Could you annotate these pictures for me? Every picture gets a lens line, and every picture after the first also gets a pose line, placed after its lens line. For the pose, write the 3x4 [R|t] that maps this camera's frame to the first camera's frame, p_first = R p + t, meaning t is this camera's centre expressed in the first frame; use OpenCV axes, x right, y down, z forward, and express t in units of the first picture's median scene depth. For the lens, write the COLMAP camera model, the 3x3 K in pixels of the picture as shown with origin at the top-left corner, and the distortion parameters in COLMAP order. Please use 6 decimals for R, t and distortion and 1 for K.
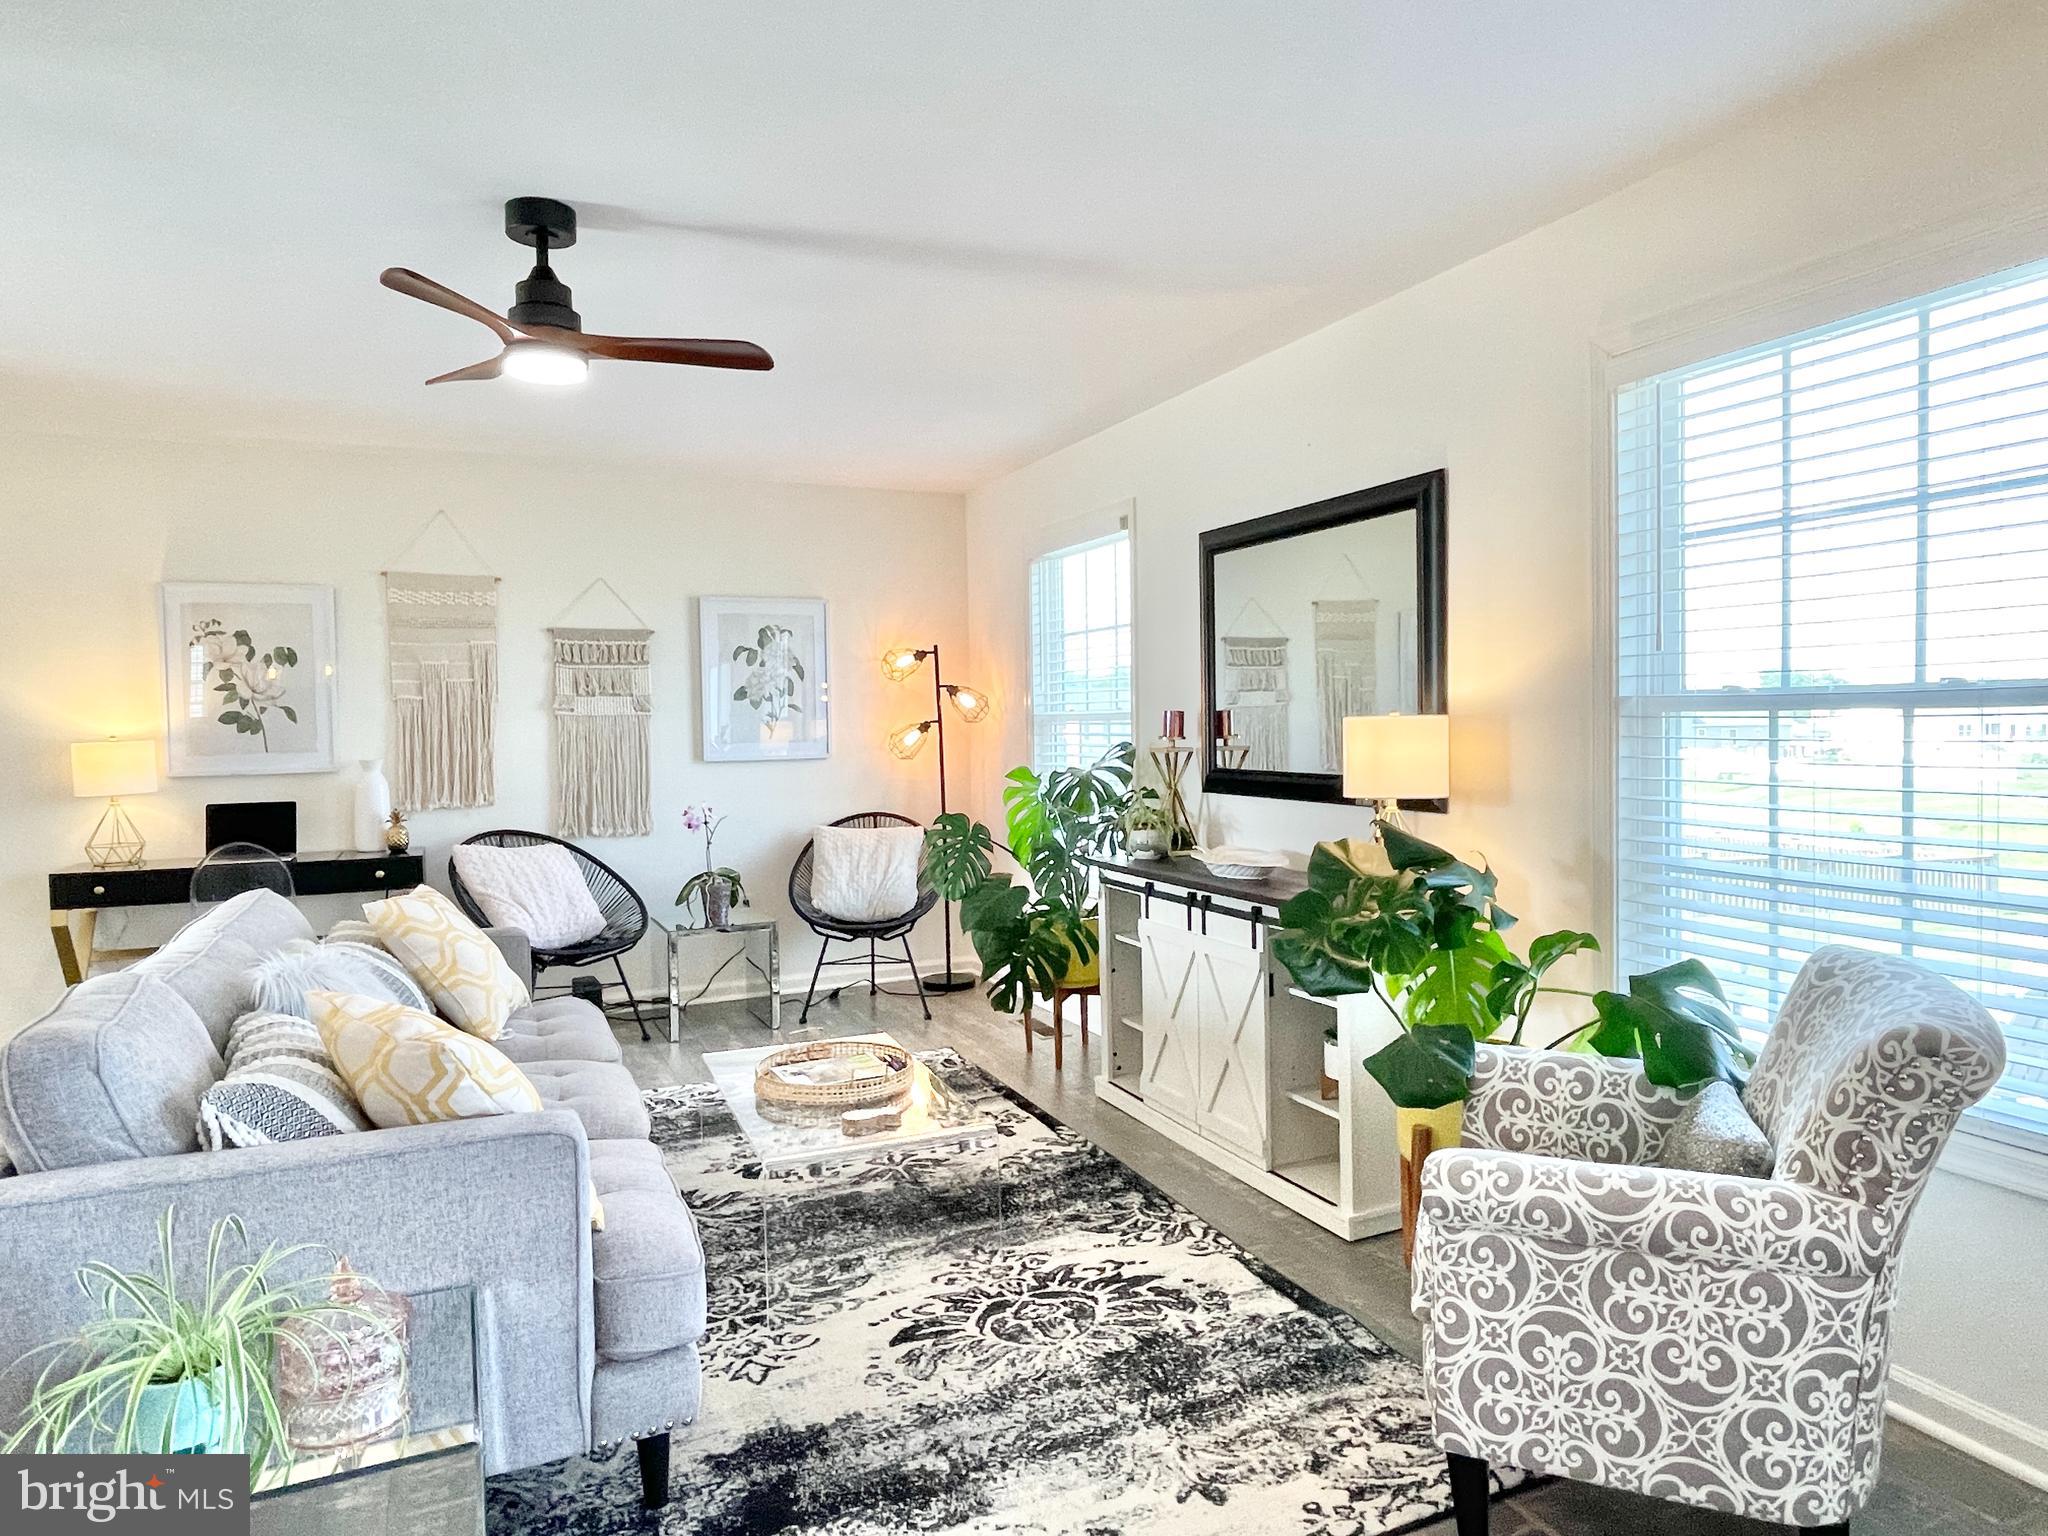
lens RADIAL K [[1215.7, 0, 1020.5], [0, 1215.7, 756.2], [0, 0, 1]] dist [0.042565, -0.123071]
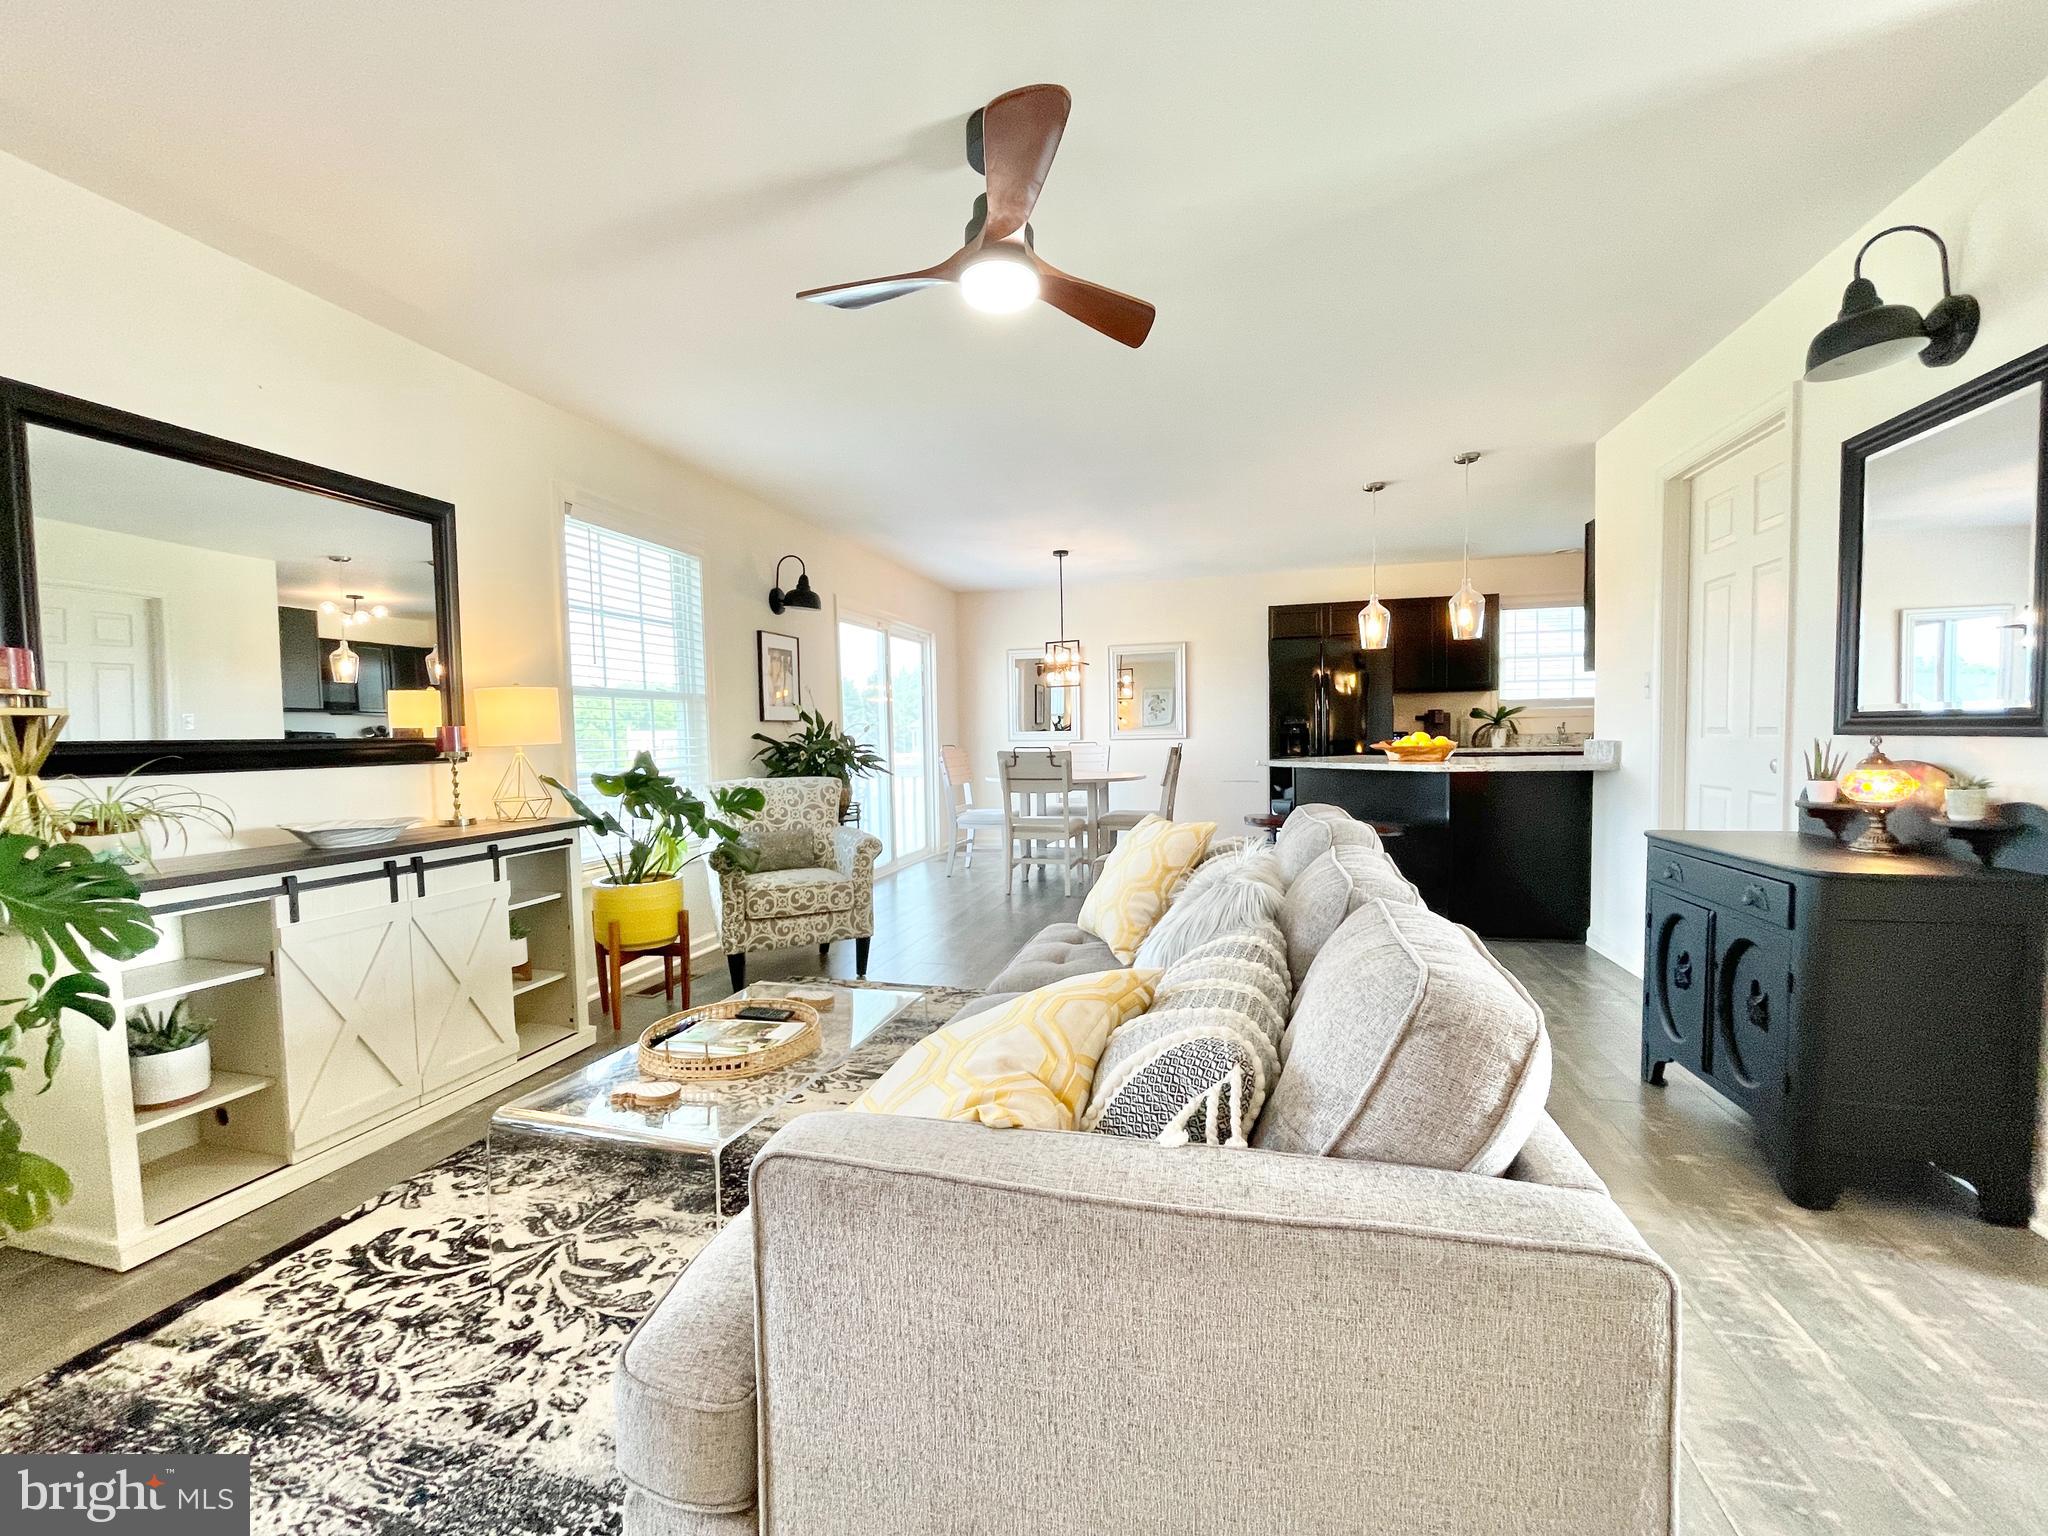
lens RADIAL K [[825.4, 0, 1027.1], [0, 825.4, 774.5], [0, 0, 1]] dist [-0.000702, -0.002180]
pose [[-0.773368, -0.001829, 0.633954, -0.598217], [0.049460, 0.996774, 0.063212, 0.027861], [-0.632025, 0.080241, -0.770783, 1.101614]]
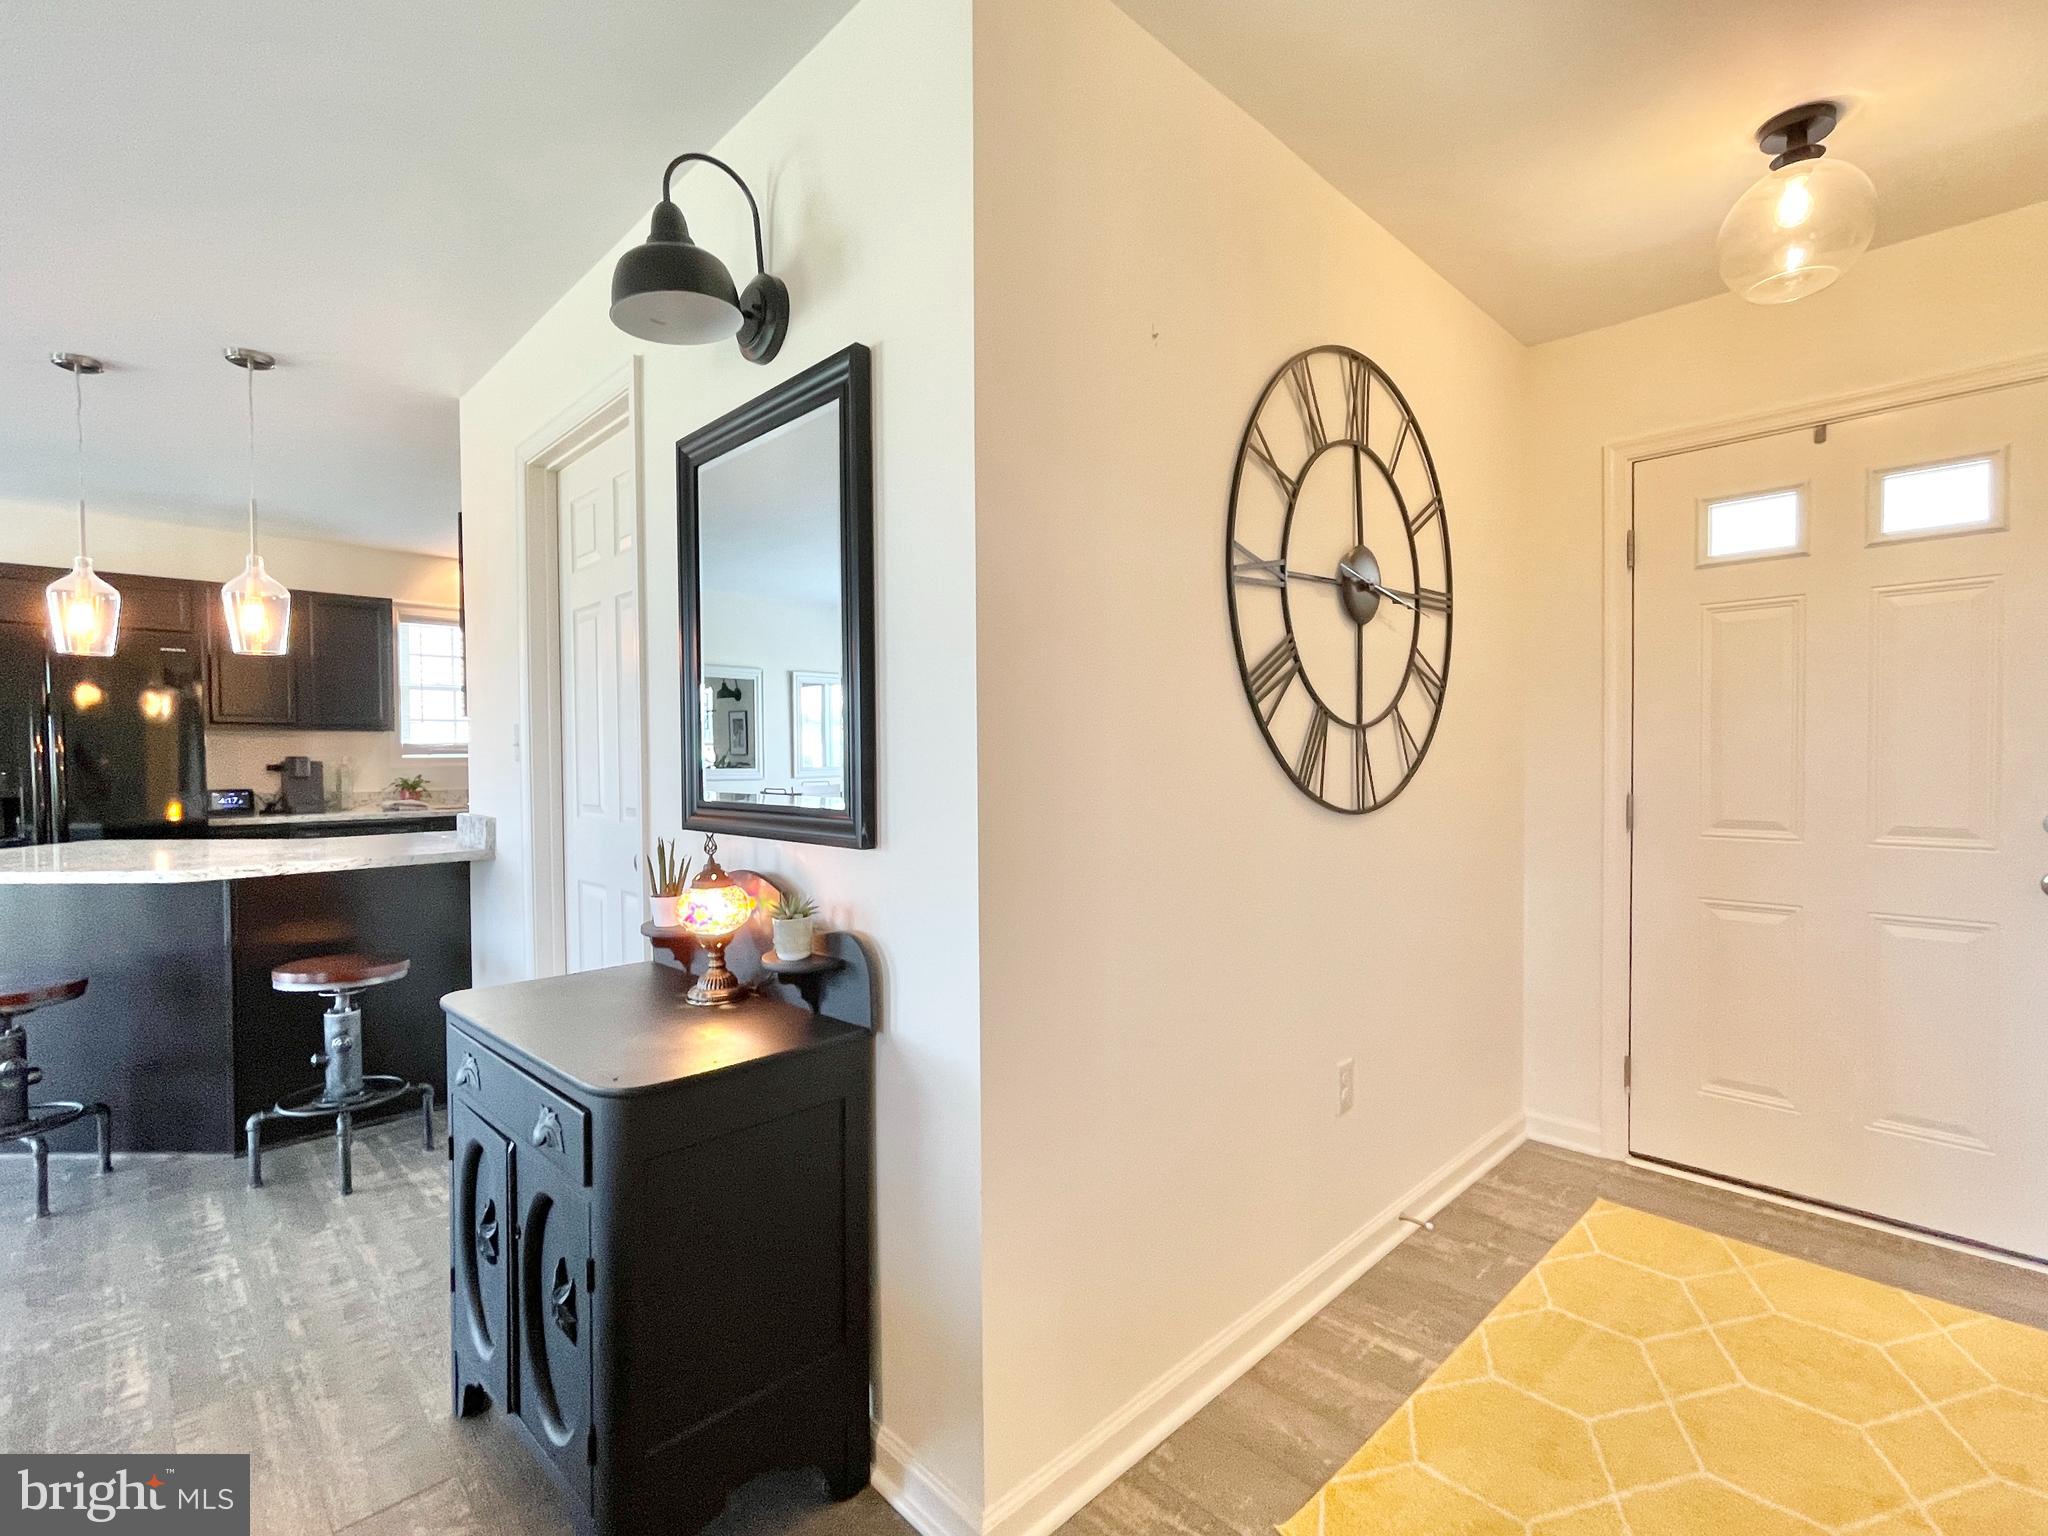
lens RADIAL K [[942.5, 0, 1024.0], [0, 942.5, 768.0], [0, 0, 1]] dist [-0.004366, -0.000428]
pose [[-0.939744, 0.027928, -0.340735, -0.677092], [0.012282, 0.998772, 0.047991, 0.009883], [0.341657, 0.040915, -0.938934, 0.795566]]
